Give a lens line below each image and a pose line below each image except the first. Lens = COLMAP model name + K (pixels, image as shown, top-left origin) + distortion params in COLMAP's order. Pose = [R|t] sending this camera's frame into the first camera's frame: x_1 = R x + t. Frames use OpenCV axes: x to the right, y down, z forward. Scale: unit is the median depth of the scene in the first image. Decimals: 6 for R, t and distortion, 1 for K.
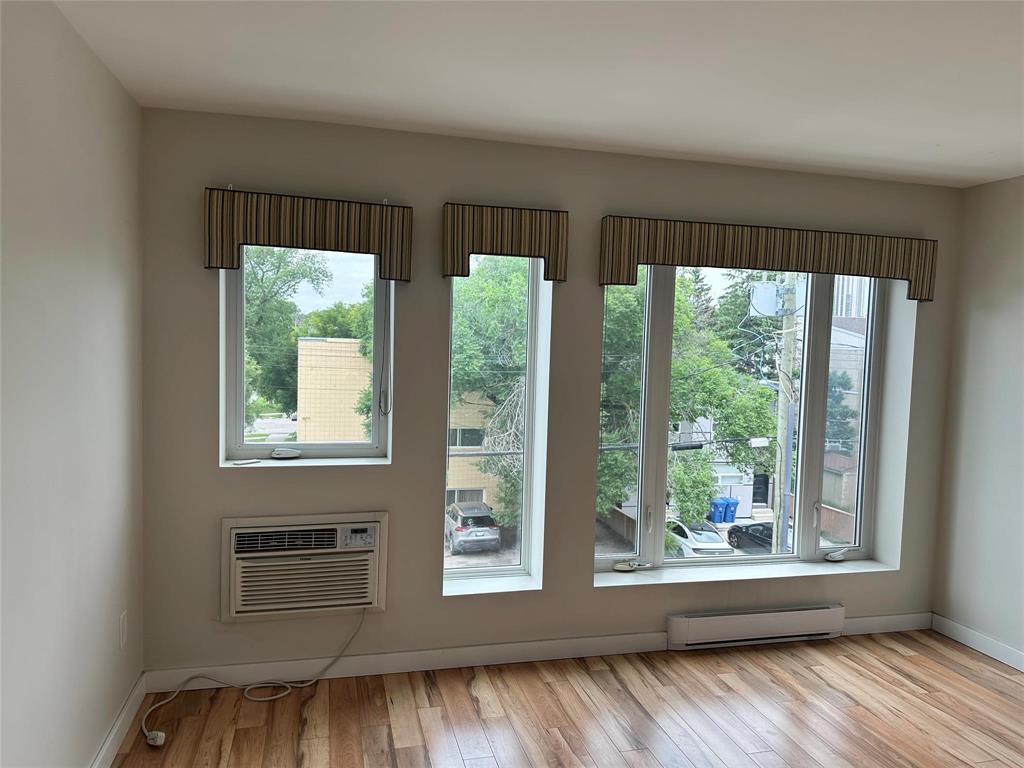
lens RADIAL K [[723.3, 0, 505.5], [0, 723.3, 385.5], [0, 0, 1]] dist [0.037446, -0.043980]
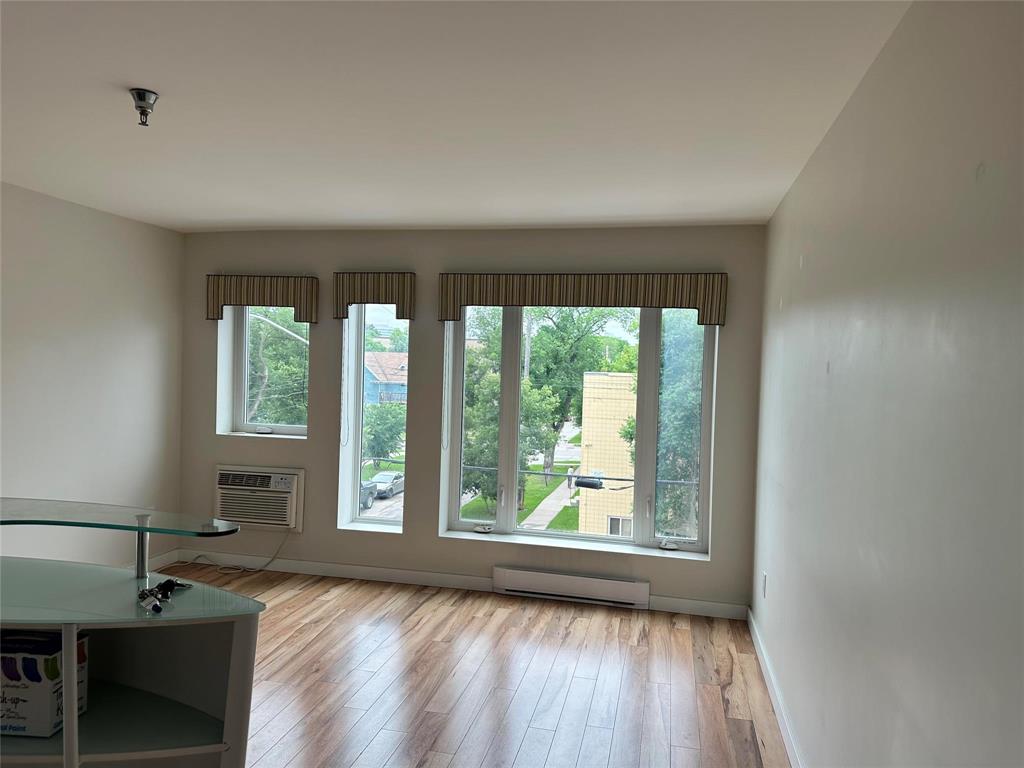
lens RADIAL K [[723.3, 0, 543.9], [0, 723.3, 392.6], [0, 0, 1]] dist [0.037446, -0.043980]
pose [[0.895529, 0.015552, -0.444731, 0.953964], [-0.034572, 0.998800, -0.034686, 0.042598], [0.443658, 0.046438, 0.894992, -0.179150]]
